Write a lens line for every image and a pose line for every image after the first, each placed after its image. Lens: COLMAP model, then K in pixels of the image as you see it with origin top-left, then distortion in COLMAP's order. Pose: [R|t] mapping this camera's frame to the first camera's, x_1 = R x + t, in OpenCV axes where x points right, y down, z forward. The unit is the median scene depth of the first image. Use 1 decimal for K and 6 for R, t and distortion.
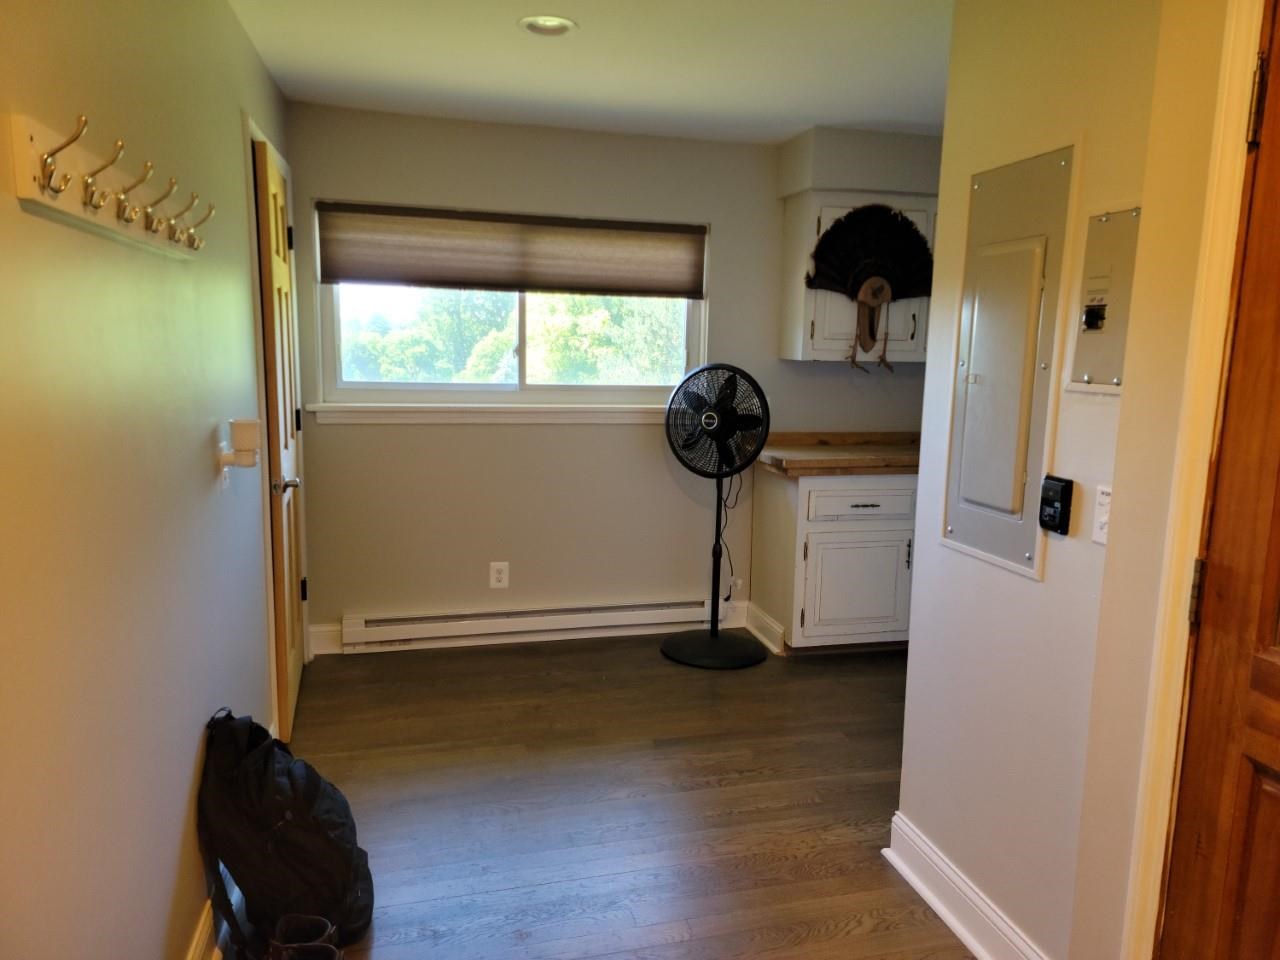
lens RADIAL K [[907.7, 0, 641.1], [0, 907.7, 485.8], [0, 0, 1]] dist [0.066053, -0.056854]
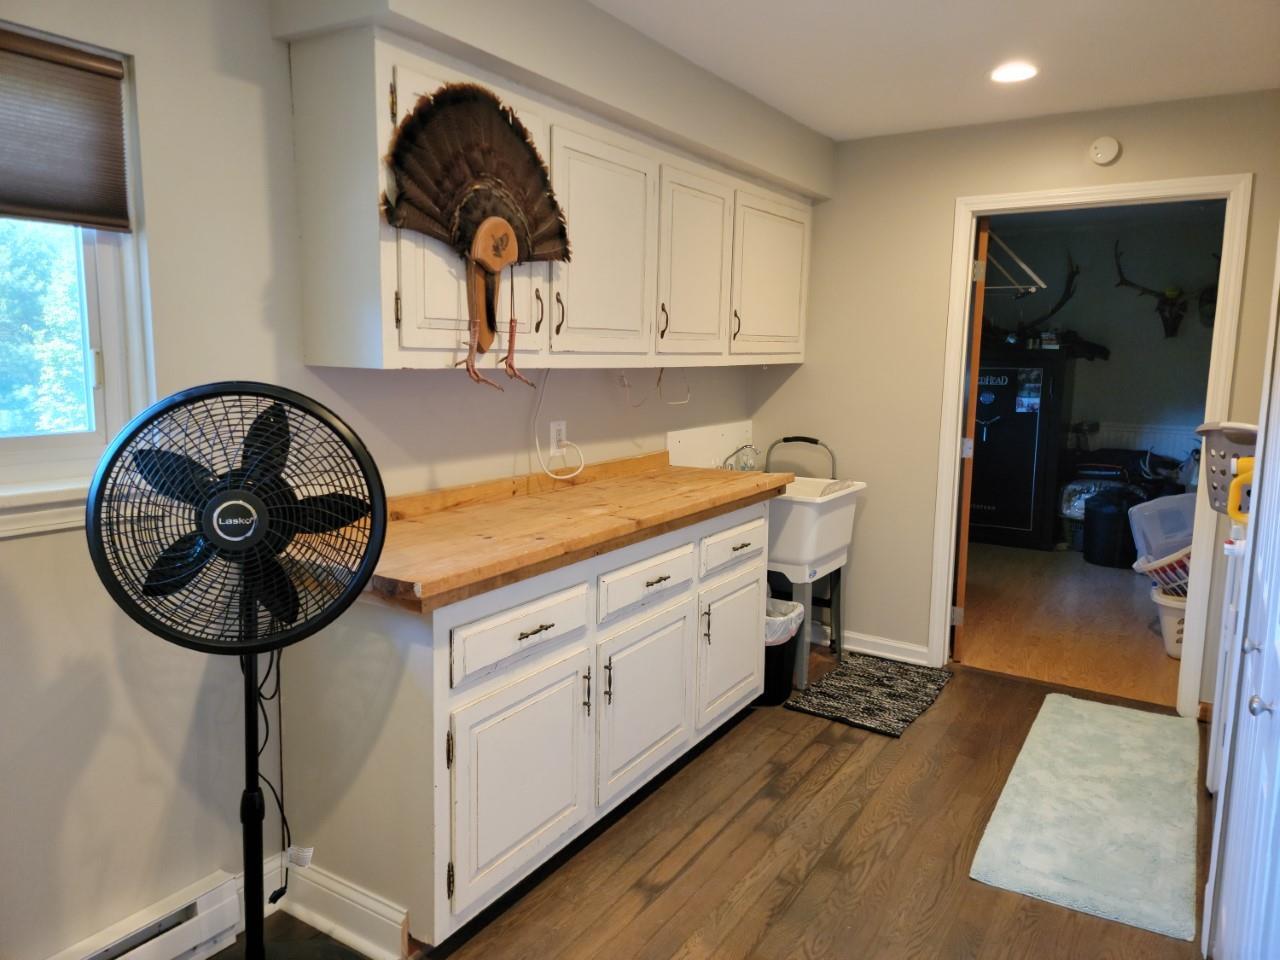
lens RADIAL K [[907.7, 0, 661.8], [0, 907.7, 462.9], [0, 0, 1]] dist [0.066053, -0.056854]
pose [[0.703145, -0.092772, 0.704969, -0.075858], [0.102378, 0.994330, 0.028739, -0.085387], [-0.703638, 0.051966, 0.708656, 0.538632]]
